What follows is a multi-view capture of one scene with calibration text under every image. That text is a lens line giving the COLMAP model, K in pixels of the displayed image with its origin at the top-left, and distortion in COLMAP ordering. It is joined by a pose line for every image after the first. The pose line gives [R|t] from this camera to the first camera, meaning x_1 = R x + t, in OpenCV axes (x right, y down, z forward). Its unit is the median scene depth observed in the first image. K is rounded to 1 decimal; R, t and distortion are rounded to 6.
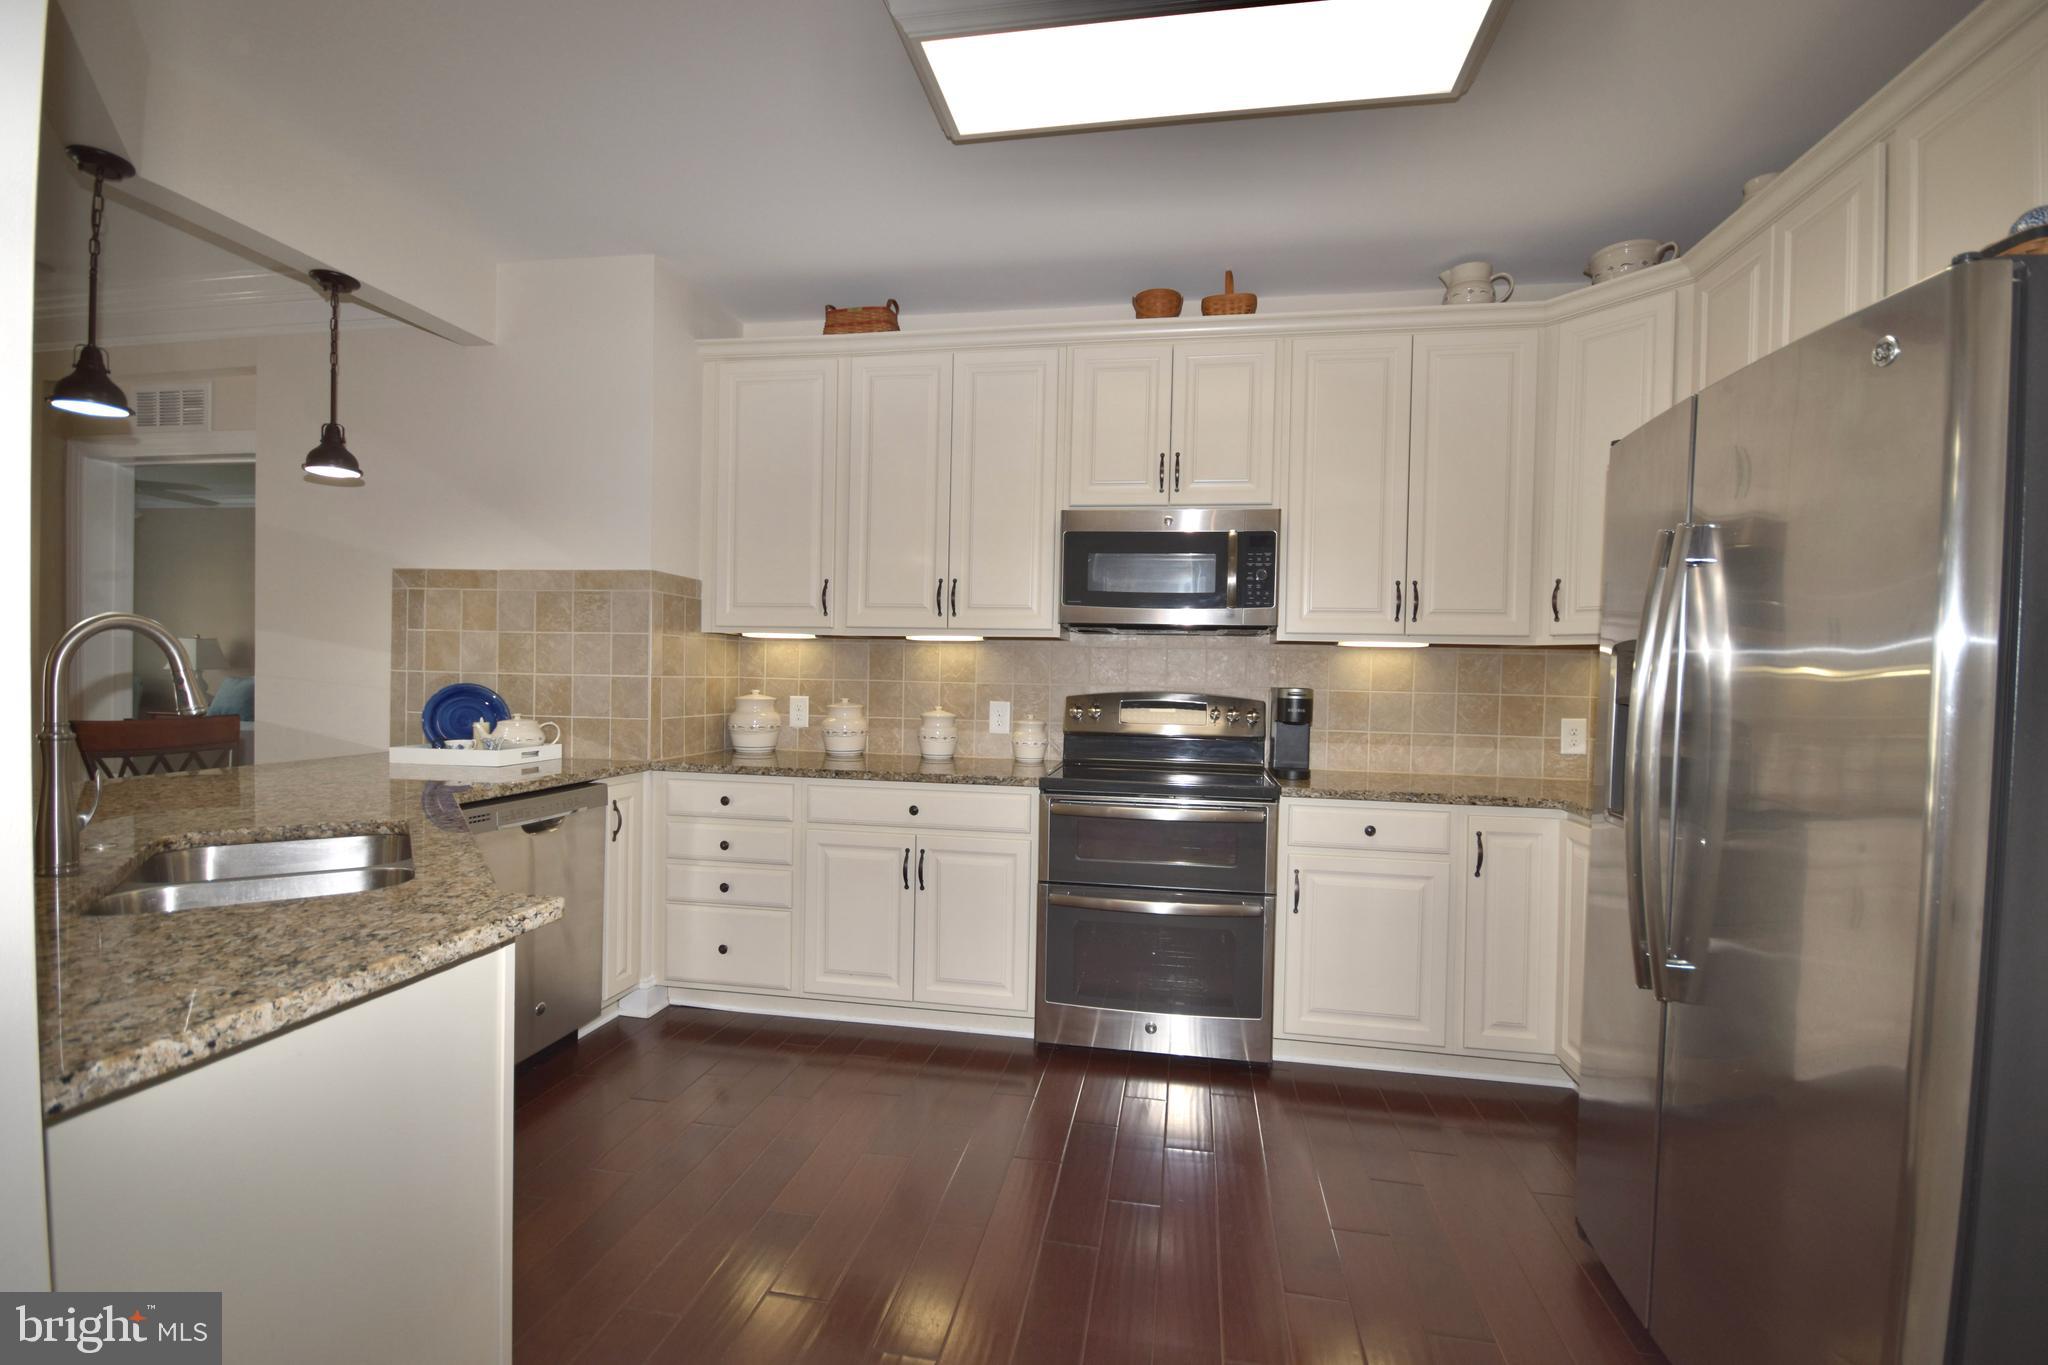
lens RADIAL K [[910.5, 0, 1024.0], [0, 910.5, 682.5], [0, 0, 1]] dist [0.018336, -0.015260]
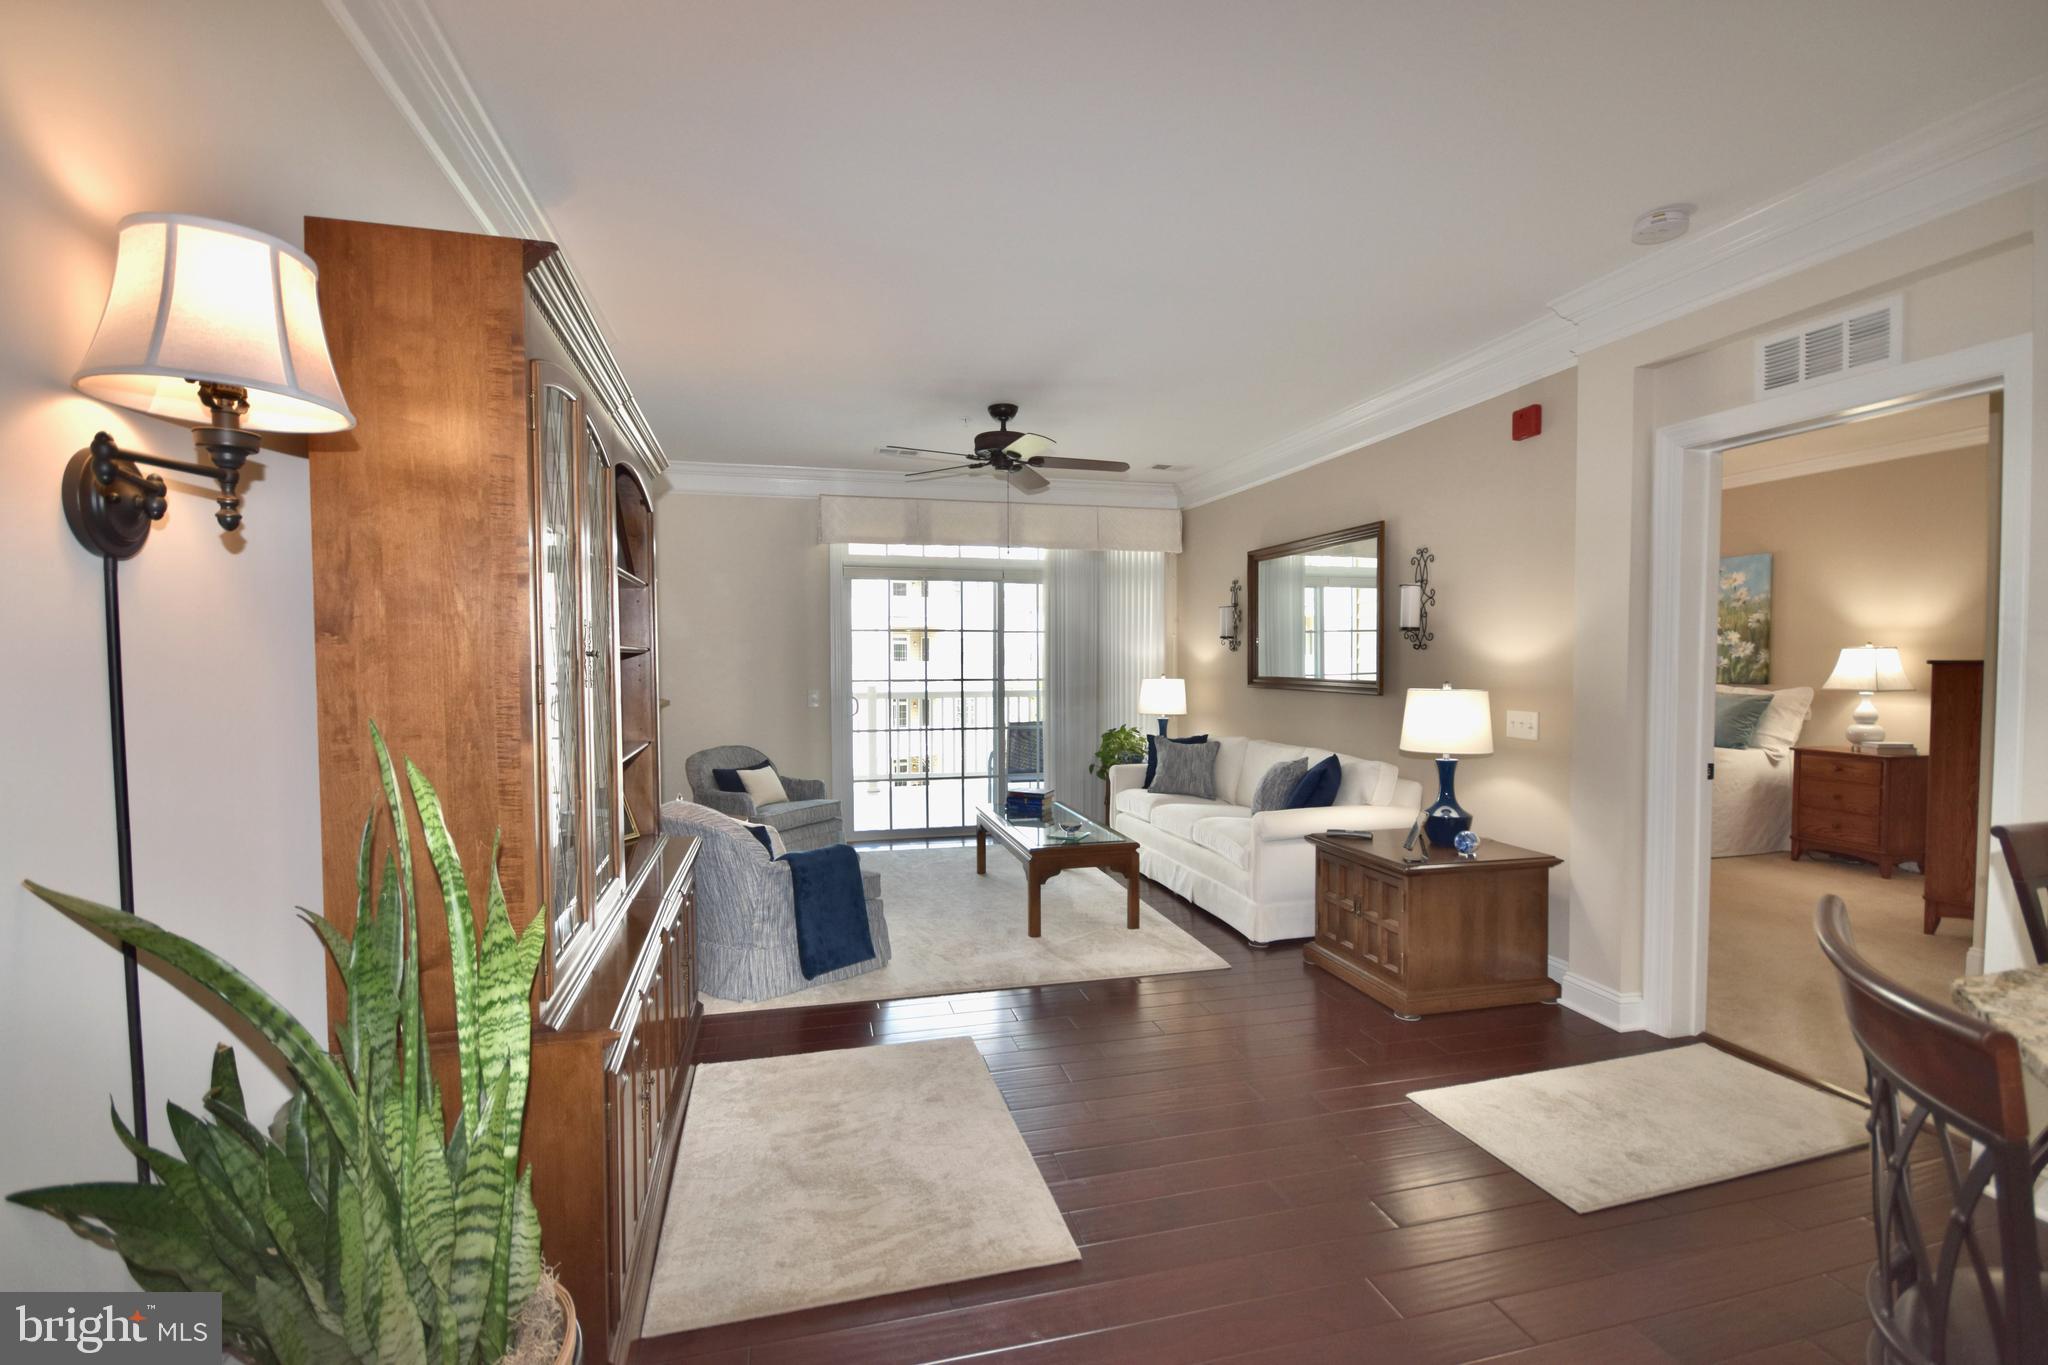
lens RADIAL K [[905.6, 0, 1026.8], [0, 905.6, 692.7], [0, 0, 1]] dist [0.000642, -0.014464]
pose [[0.426419, 0.016711, -0.904371, -0.632744], [-0.003033, 0.999850, 0.017045, -0.044629], [0.904520, -0.004525, 0.426406, 0.134847]]
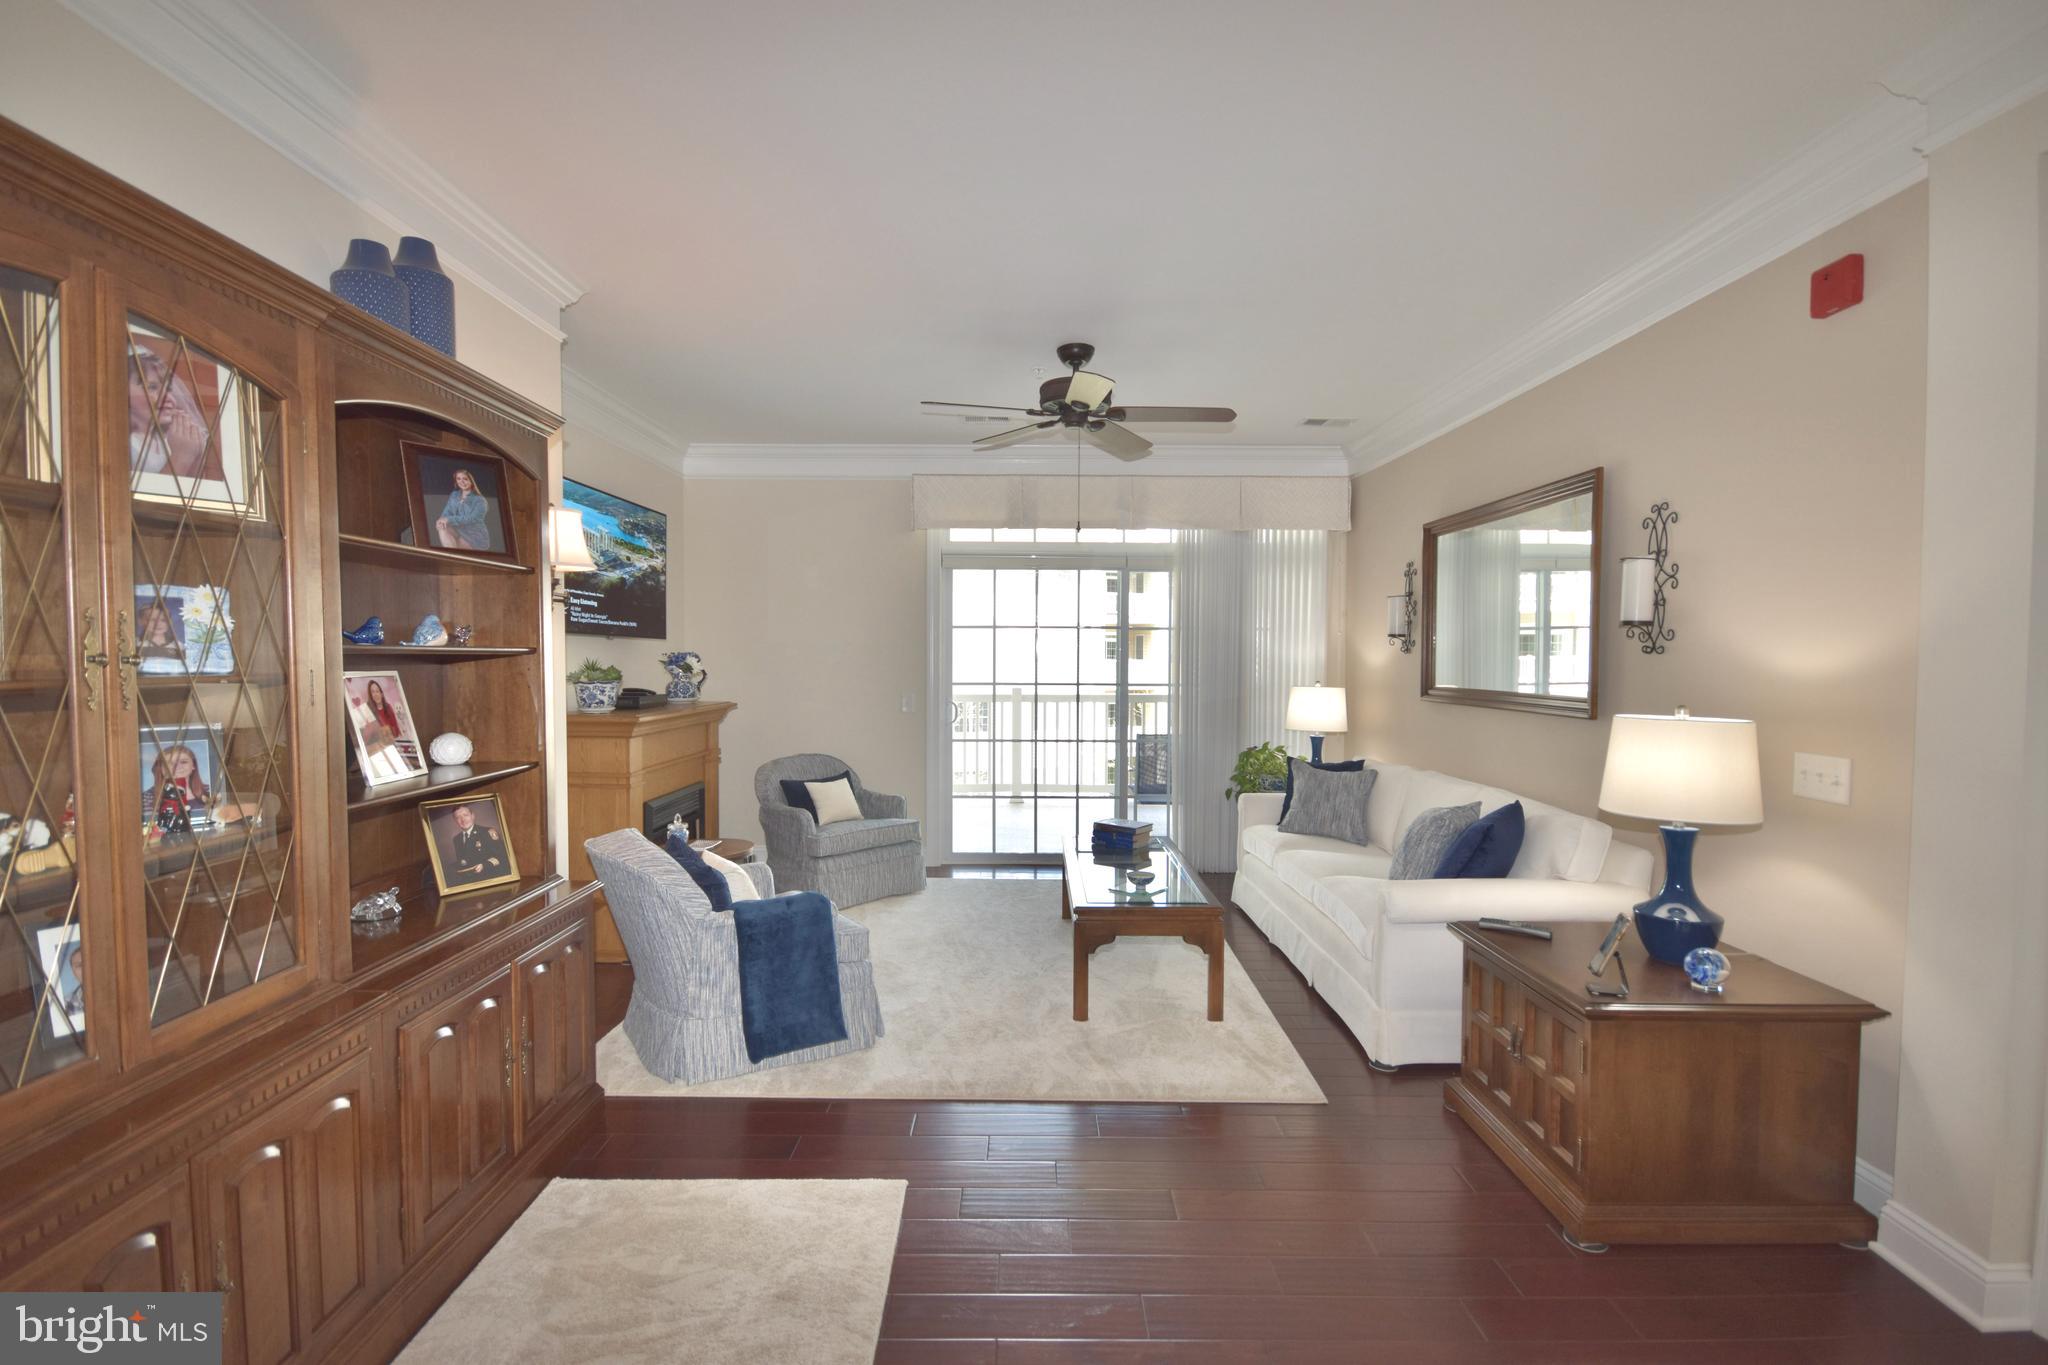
lens RADIAL K [[908.1, 0, 1023.4], [0, 908.1, 695.4], [0, 0, 1]] dist [-0.012674, -0.000391]
pose [[0.185686, 0.026797, -0.982244, -0.829563], [-0.014869, 0.999590, 0.024459, -0.058738], [0.982497, 0.010063, 0.186008, 0.451170]]
